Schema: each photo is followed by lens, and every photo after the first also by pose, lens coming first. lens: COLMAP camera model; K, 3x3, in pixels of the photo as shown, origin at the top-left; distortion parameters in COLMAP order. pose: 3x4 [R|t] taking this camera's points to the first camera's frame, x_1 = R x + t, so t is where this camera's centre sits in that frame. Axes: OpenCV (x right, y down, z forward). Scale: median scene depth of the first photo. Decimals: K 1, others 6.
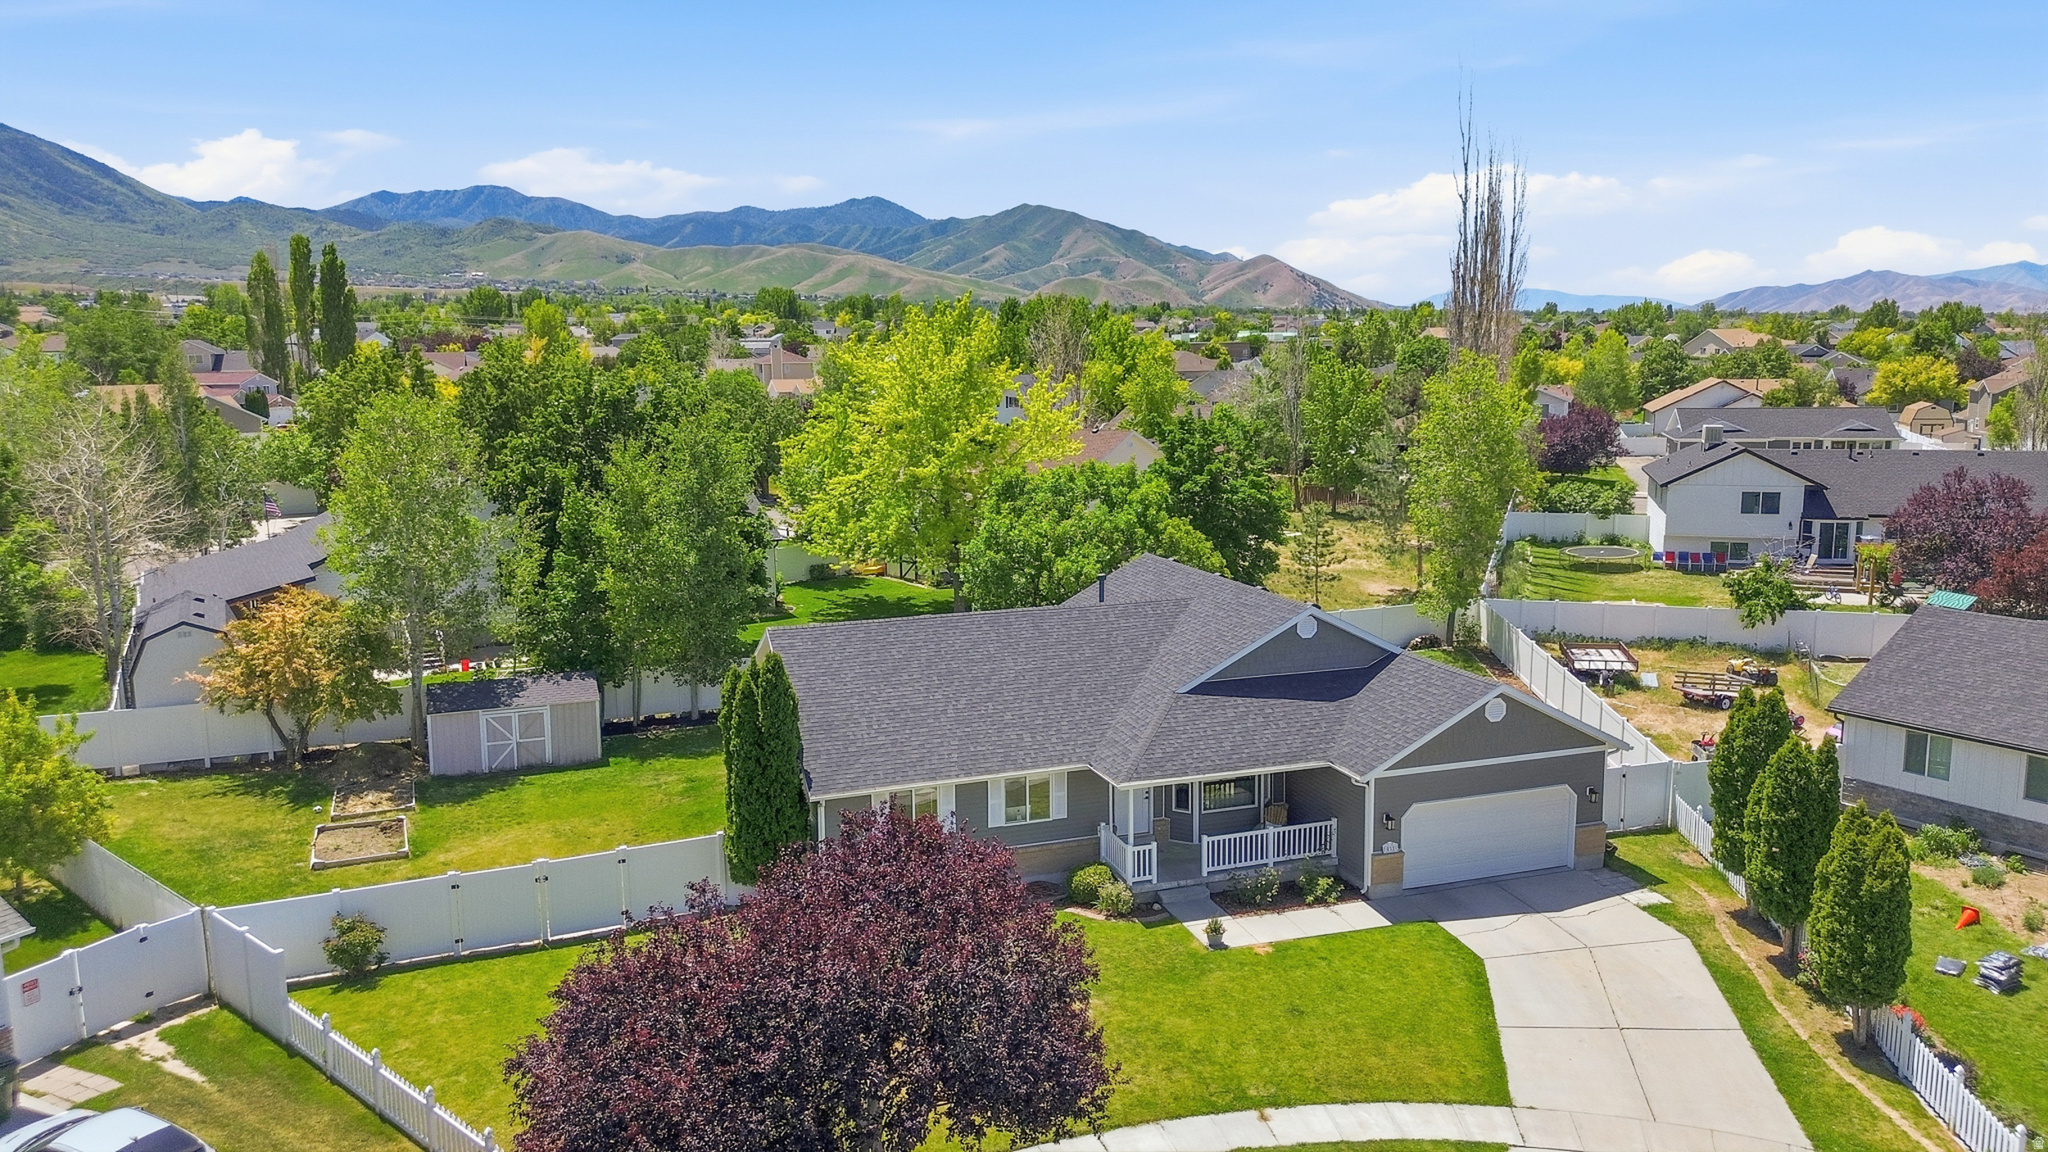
lens RADIAL K [[1440.0, 0, 1019.8], [0, 1440.0, 582.6], [0, 0, 1]] dist [0.059134, -0.055610]
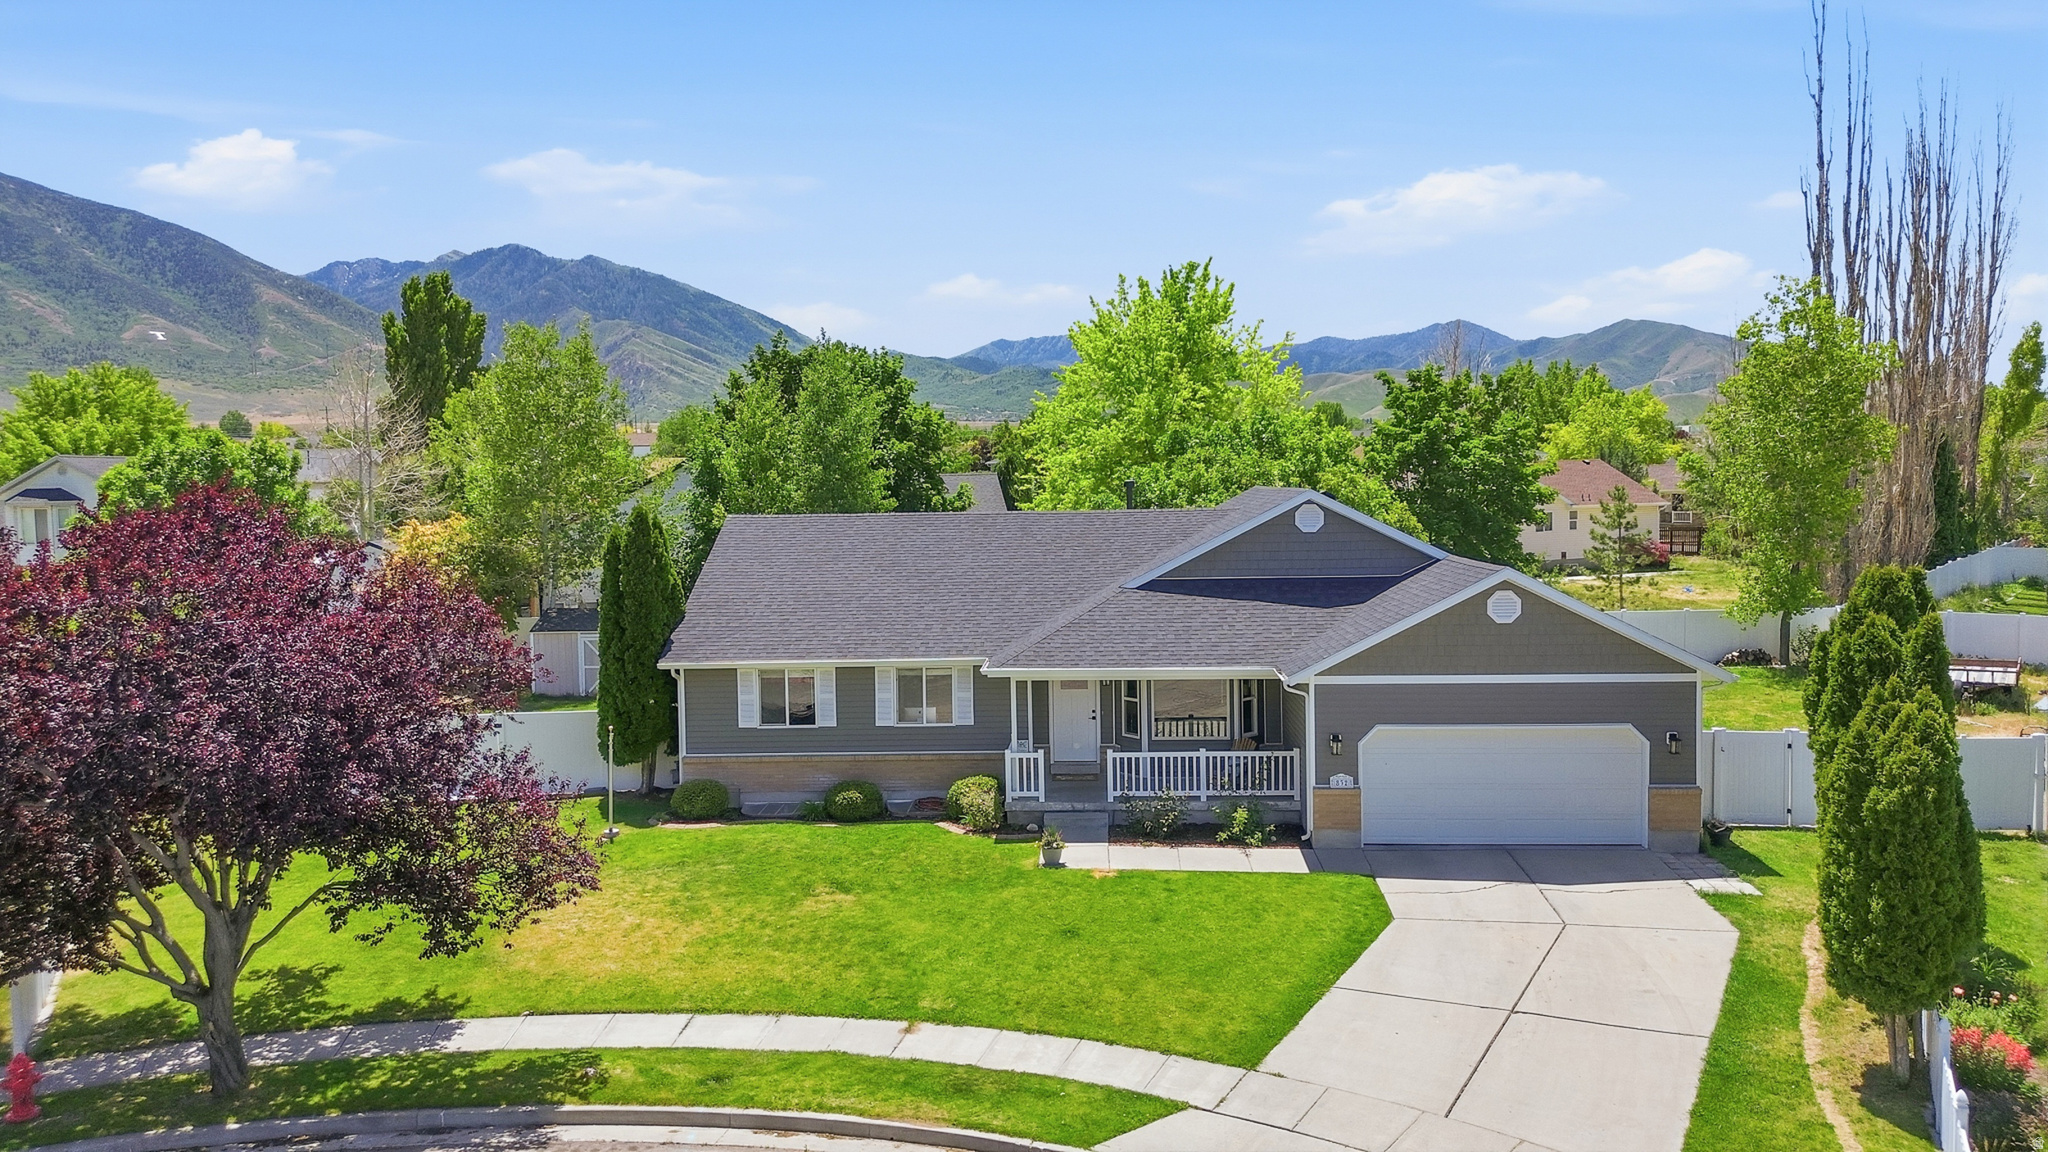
lens RADIAL K [[1440.0, 0, 1019.6], [0, 1440.0, 582.8], [0, 0, 1]] dist [0.059134, -0.055610]
pose [[0.925898, 0.023300, -0.377054, 0.380758], [-0.055348, 0.995693, -0.074384, 0.144821], [0.373697, 0.089741, 0.923200, 0.233303]]
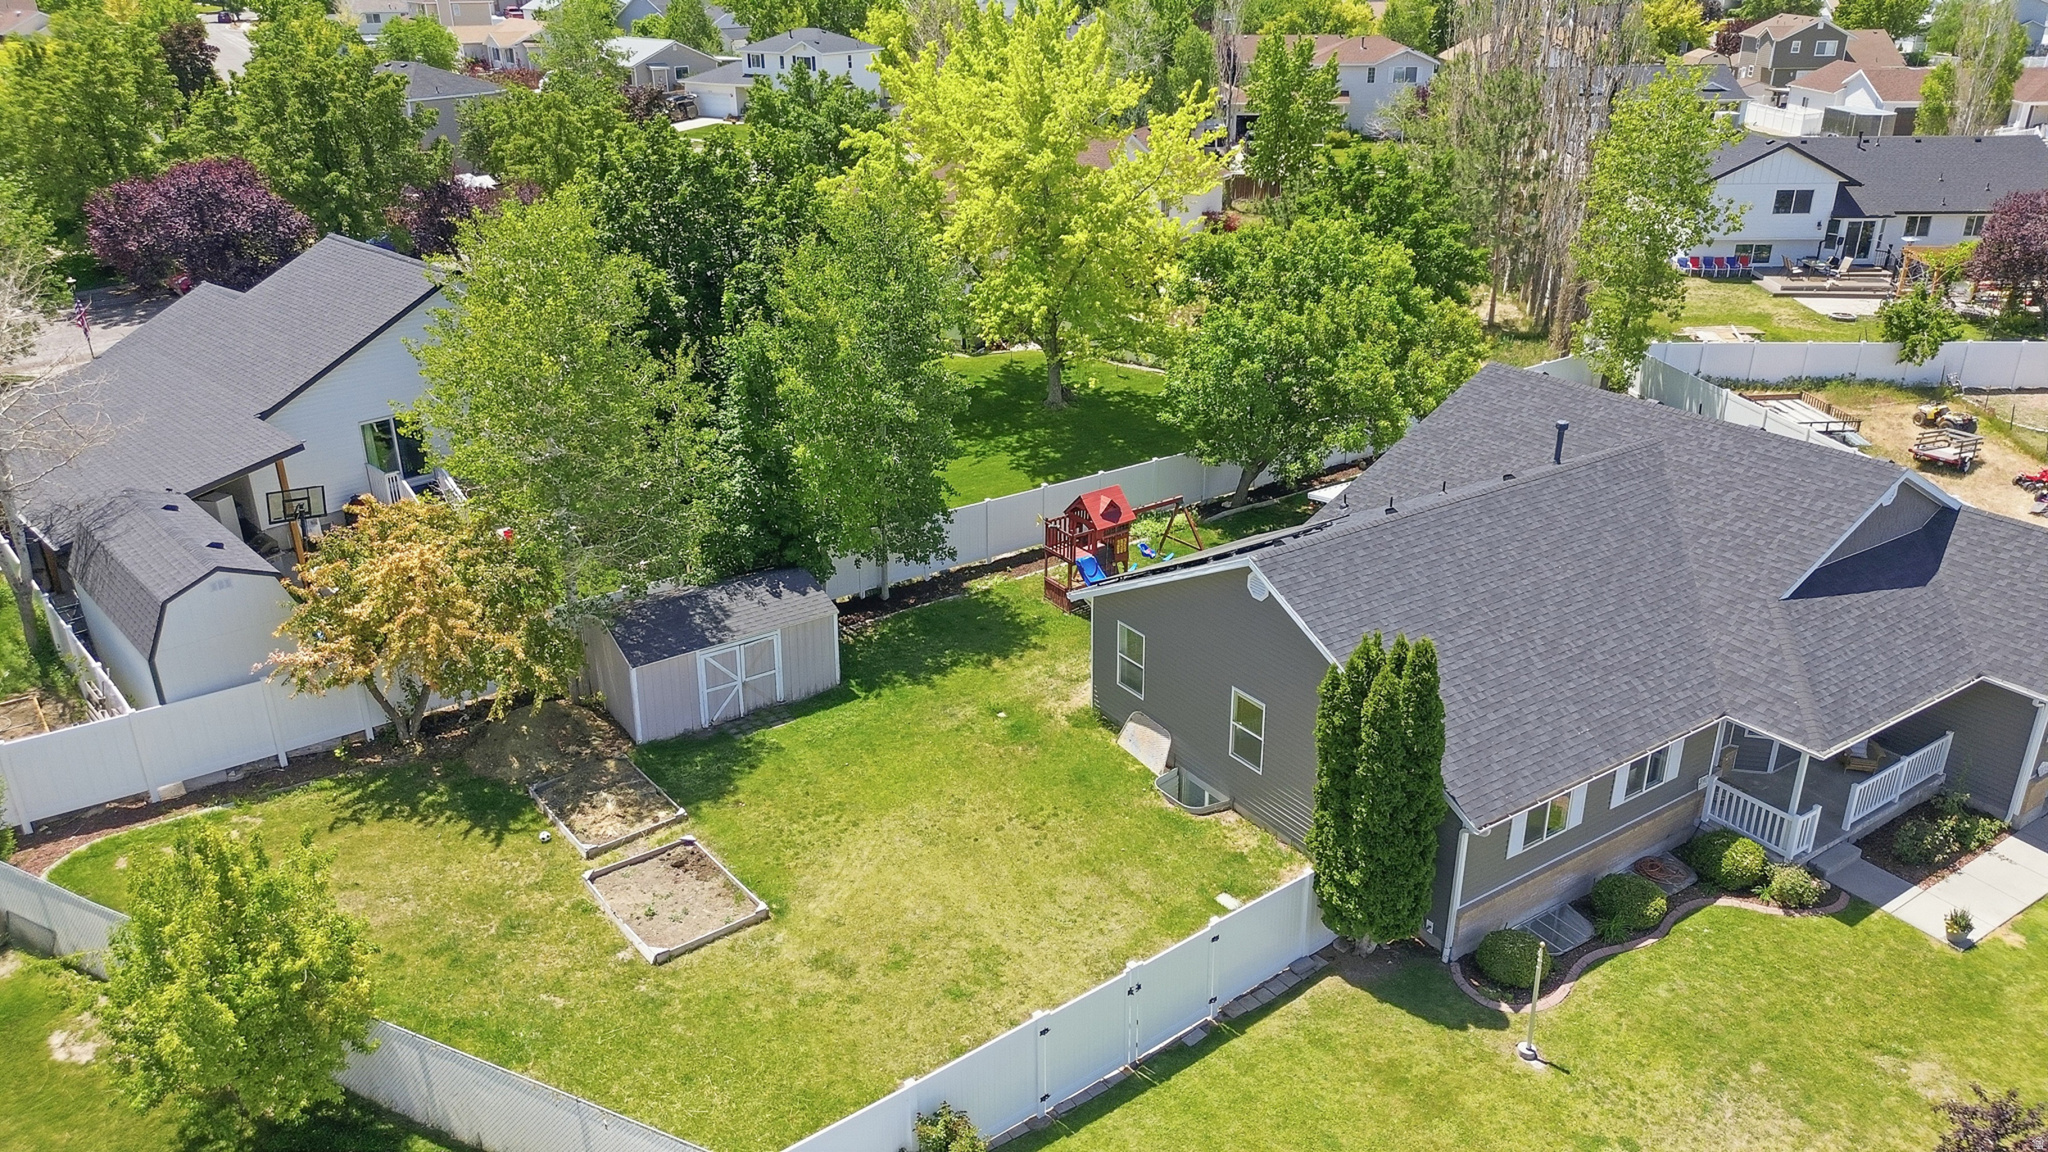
lens RADIAL K [[1440.0, 0, 1021.4], [0, 1440.0, 570.8], [0, 0, 1]] dist [0.059134, -0.055610]
pose [[0.967257, -0.096465, 0.234752, -0.494881], [0.038662, 0.970161, 0.239359, -0.150150], [-0.250837, -0.222445, 0.942125, 0.381661]]
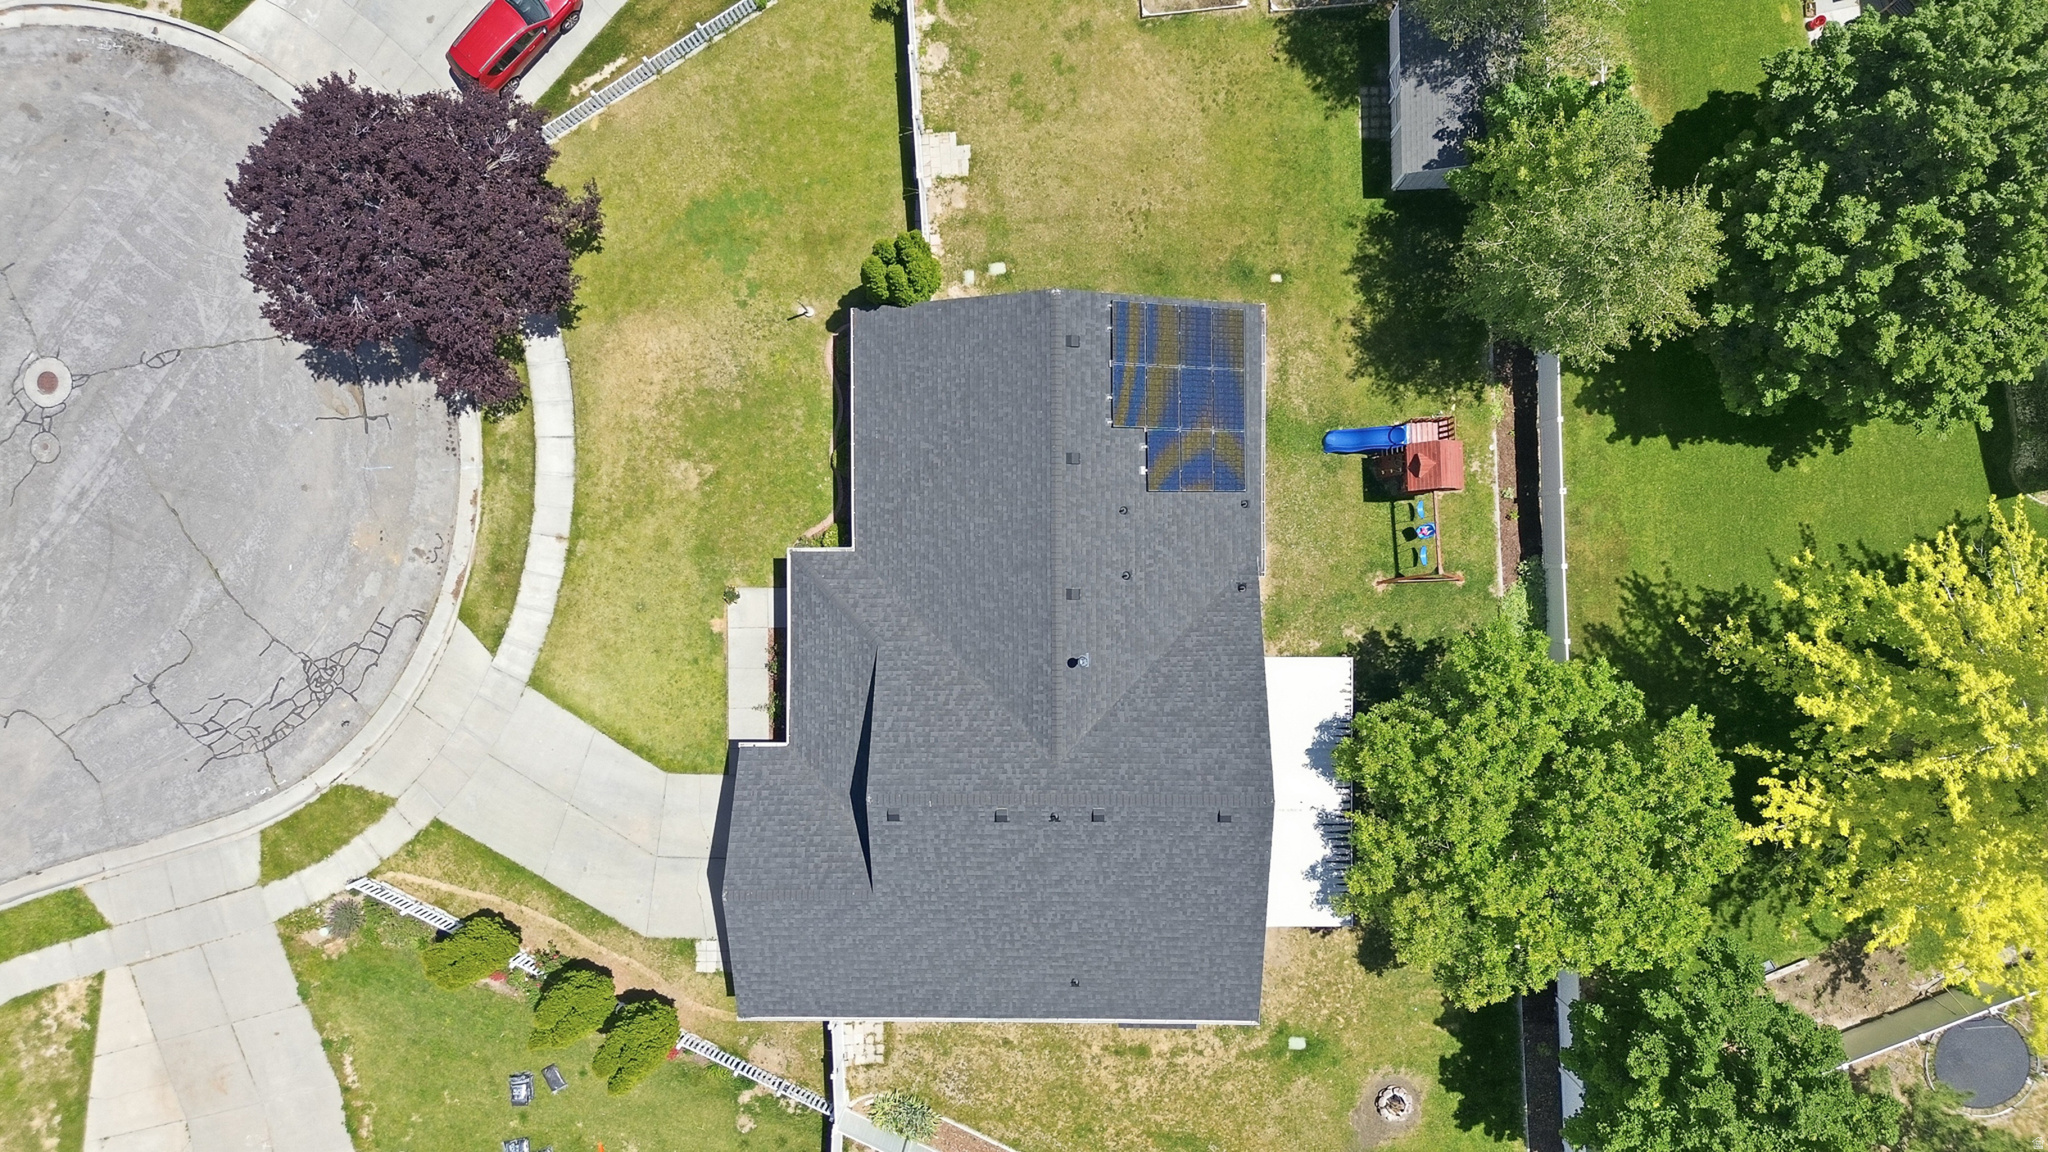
lens RADIAL K [[1440.0, 0, 1025.1], [0, 1440.0, 579.4], [0, 0, 1]] dist [0.059134, -0.055610]
pose [[-0.322641, 0.946047, 0.029967, -0.009197], [-0.136987, -0.077998, 0.987497, -1.053711], [0.936556, 0.314502, 0.154761, 0.962261]]
